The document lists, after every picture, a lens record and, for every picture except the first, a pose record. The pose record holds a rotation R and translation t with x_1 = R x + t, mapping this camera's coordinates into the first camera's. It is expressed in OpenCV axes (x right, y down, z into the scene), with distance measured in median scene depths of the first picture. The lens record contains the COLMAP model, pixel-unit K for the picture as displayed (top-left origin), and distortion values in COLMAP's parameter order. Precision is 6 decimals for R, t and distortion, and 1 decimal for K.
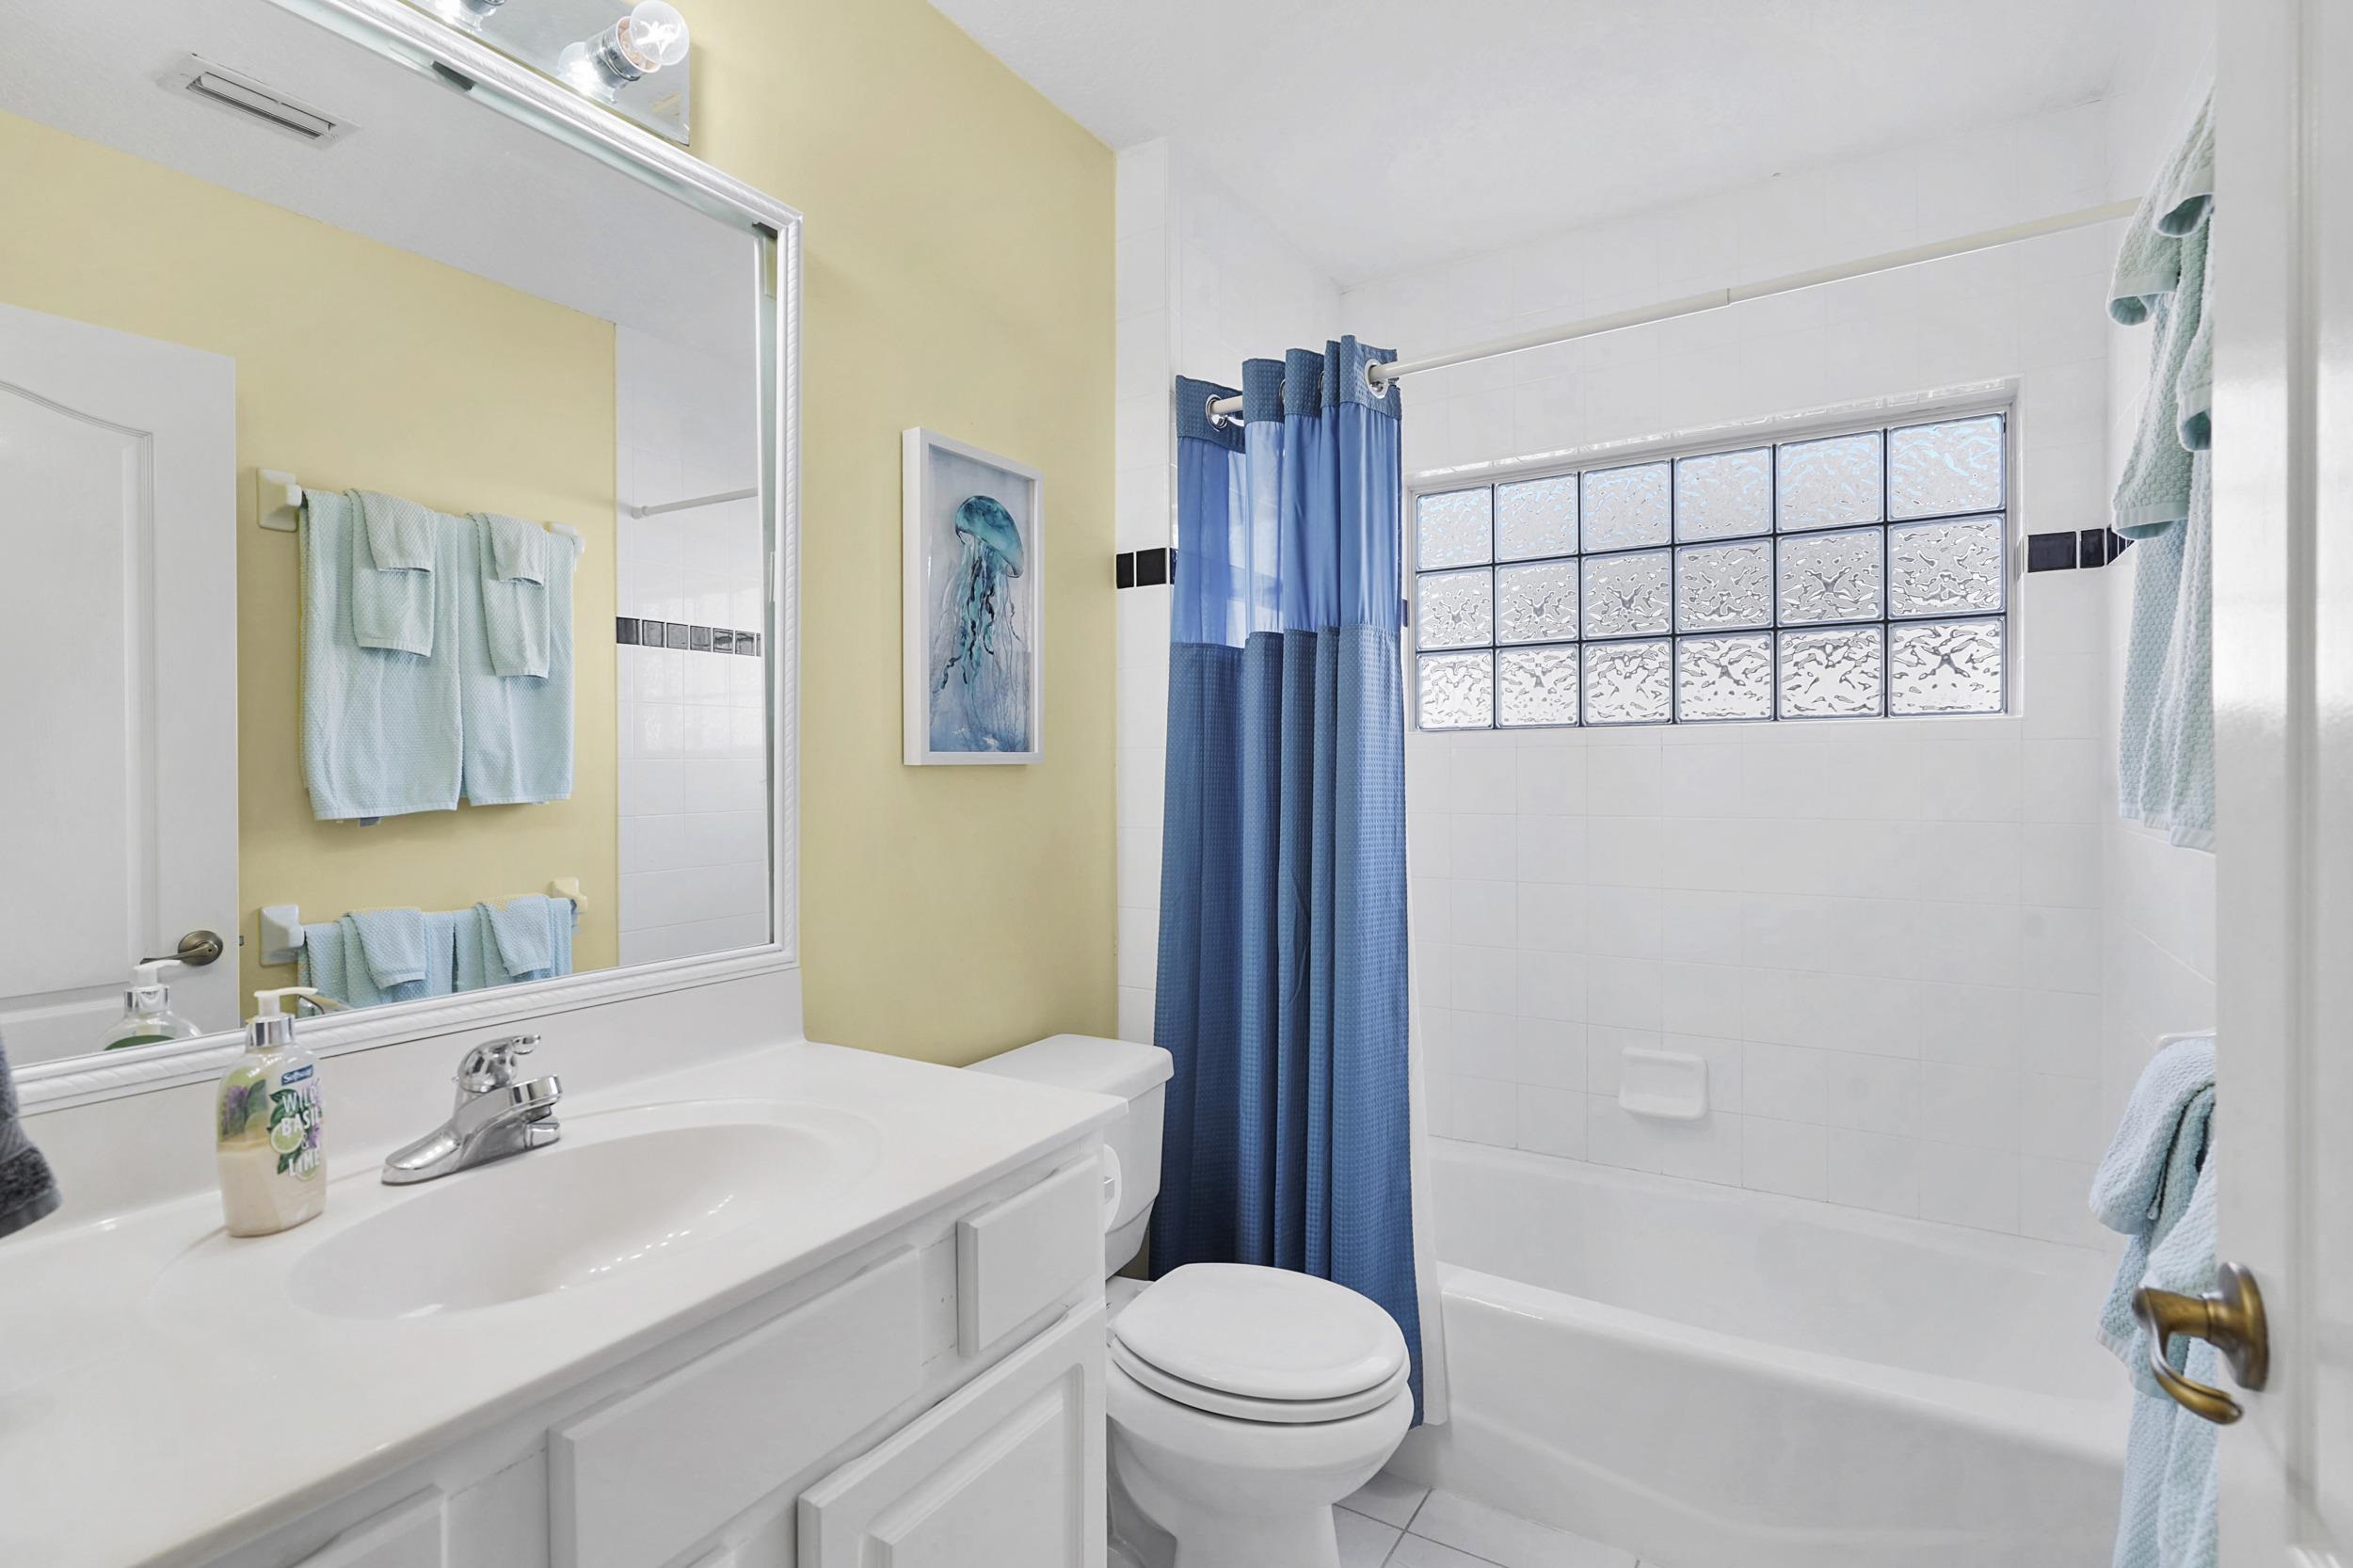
lens RADIAL K [[1123.2, 0, 1187.4], [0, 1123.2, 780.7], [0, 0, 1]] dist [-0.000306, -0.000025]
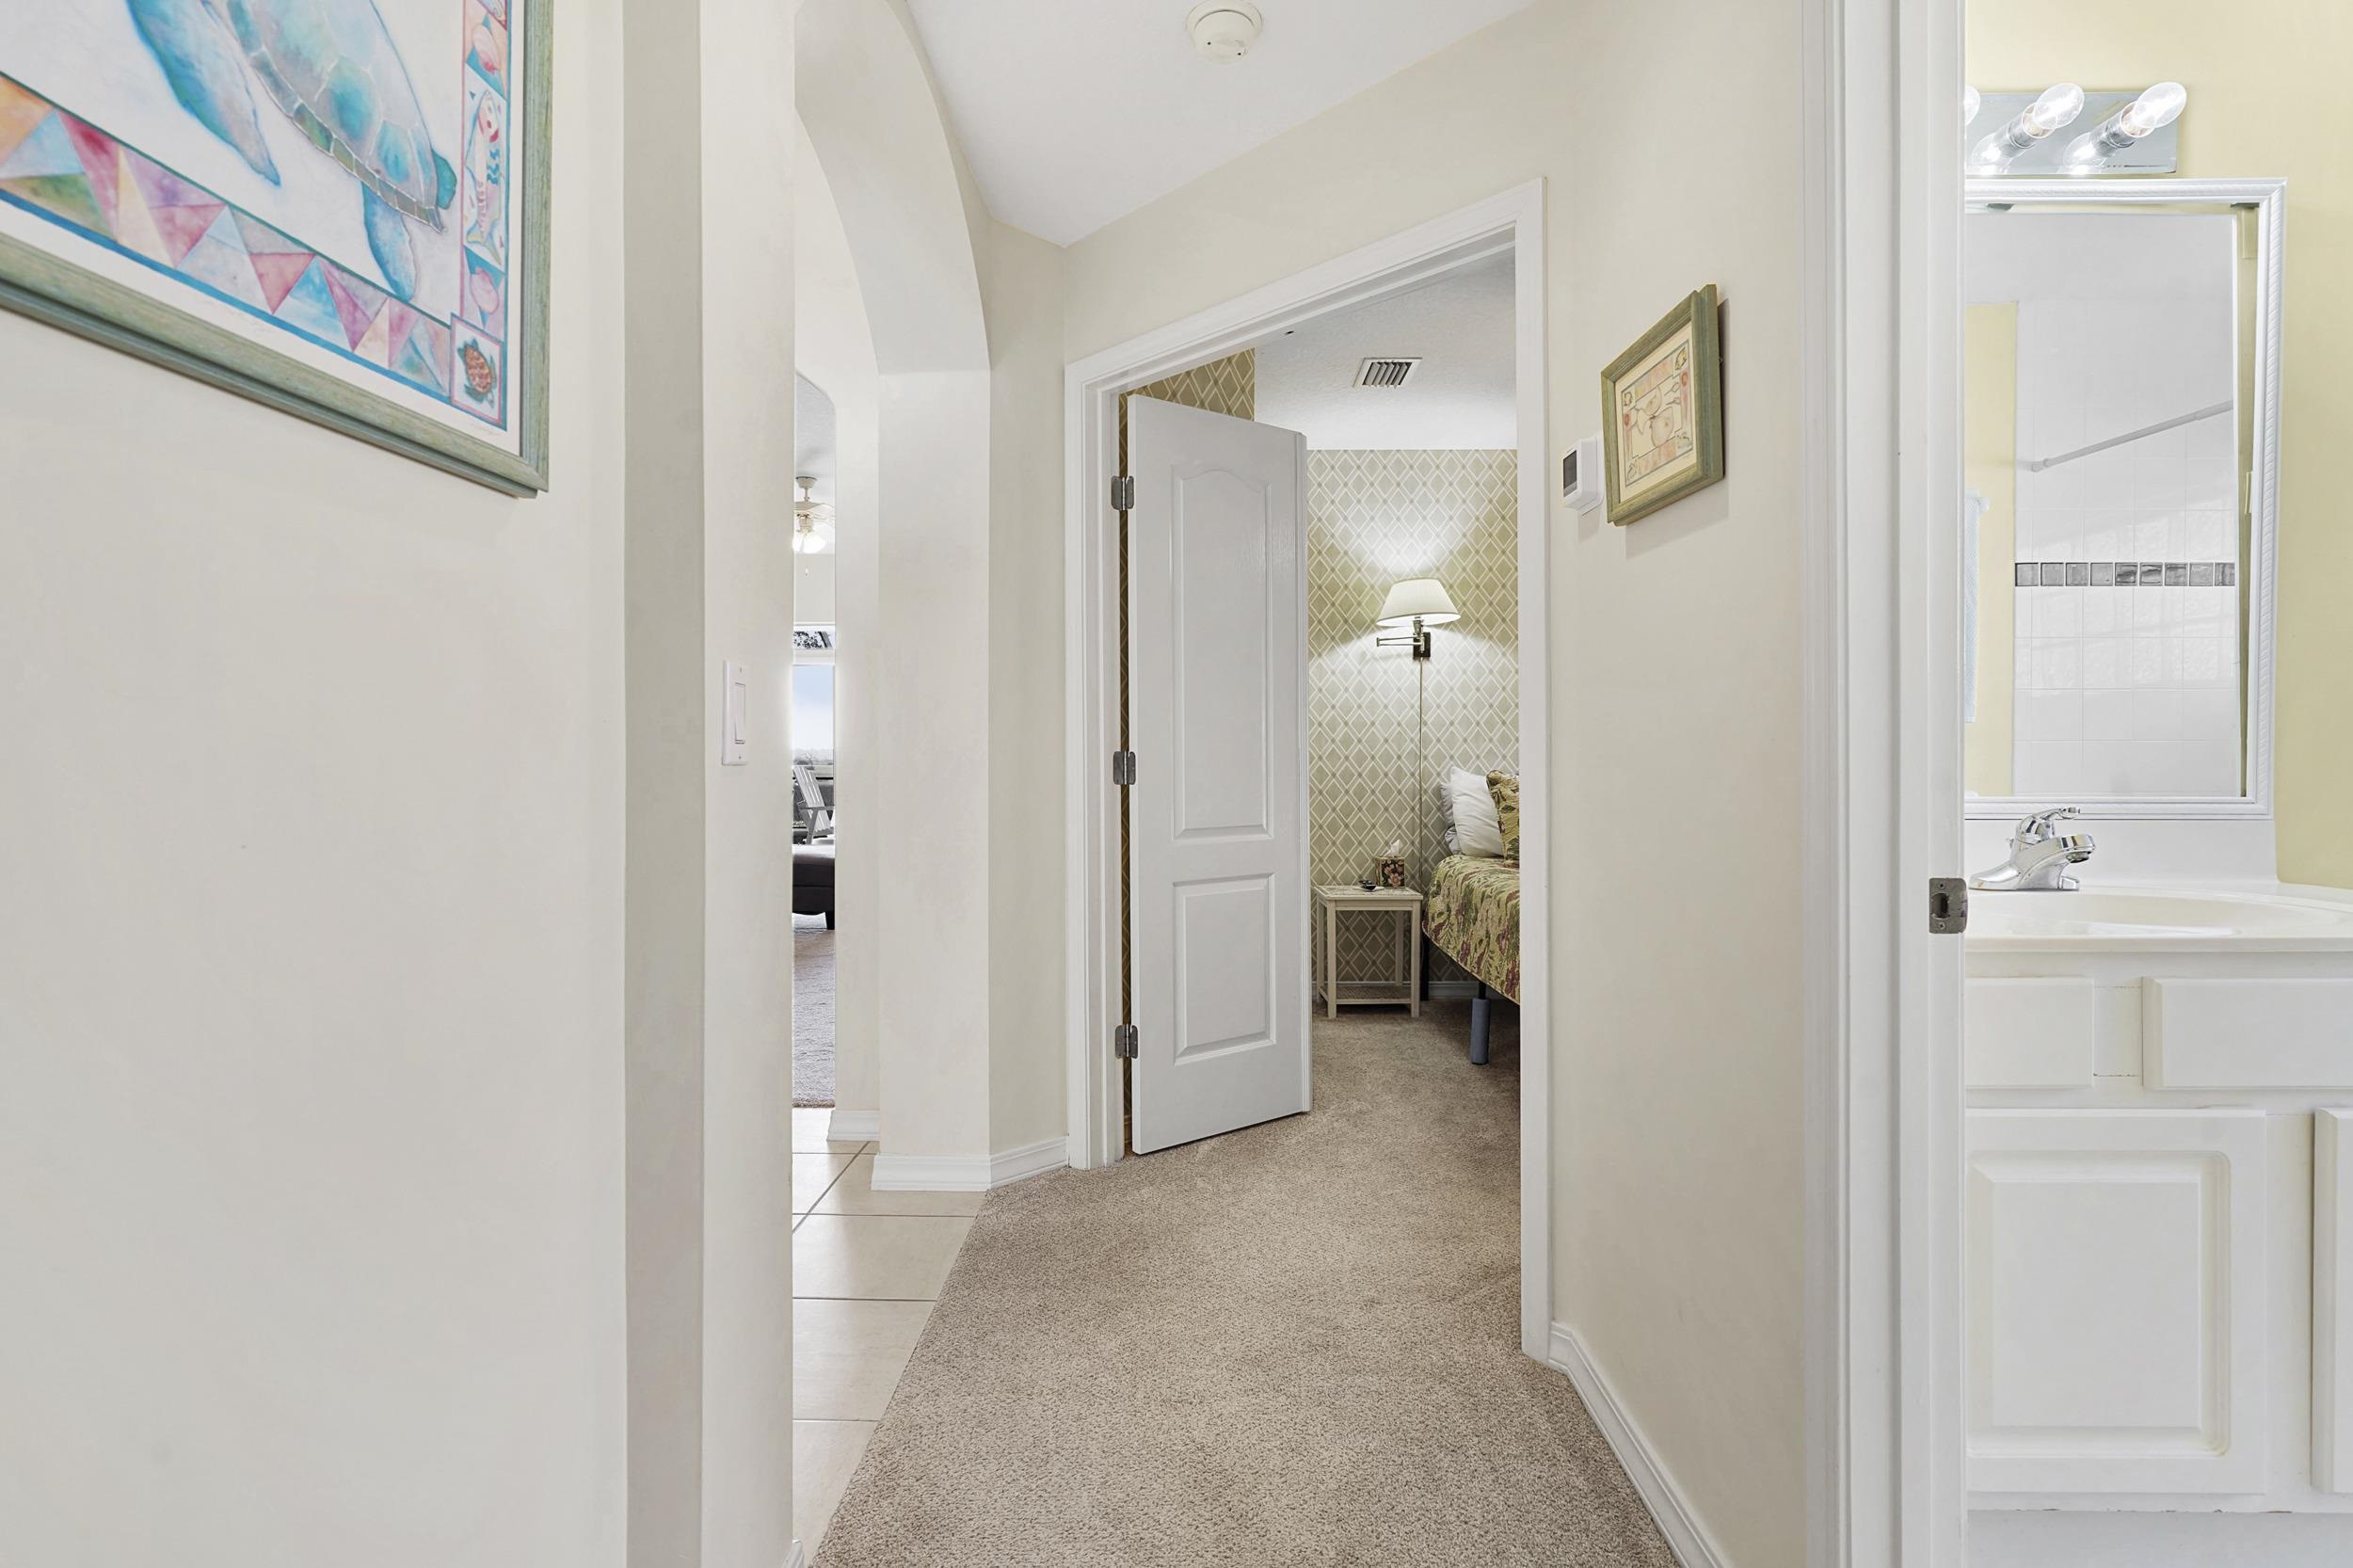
lens RADIAL K [[1132.5, 0, 1149.2], [0, 1132.5, 758.2], [0, 0, 1]] dist [-0.001850, -0.001204]
pose [[0.490384, 0.010317, -0.871445, 0.110196], [-0.014866, 0.999883, 0.003473, 0.117450], [0.871380, 0.011252, 0.490480, -0.621247]]
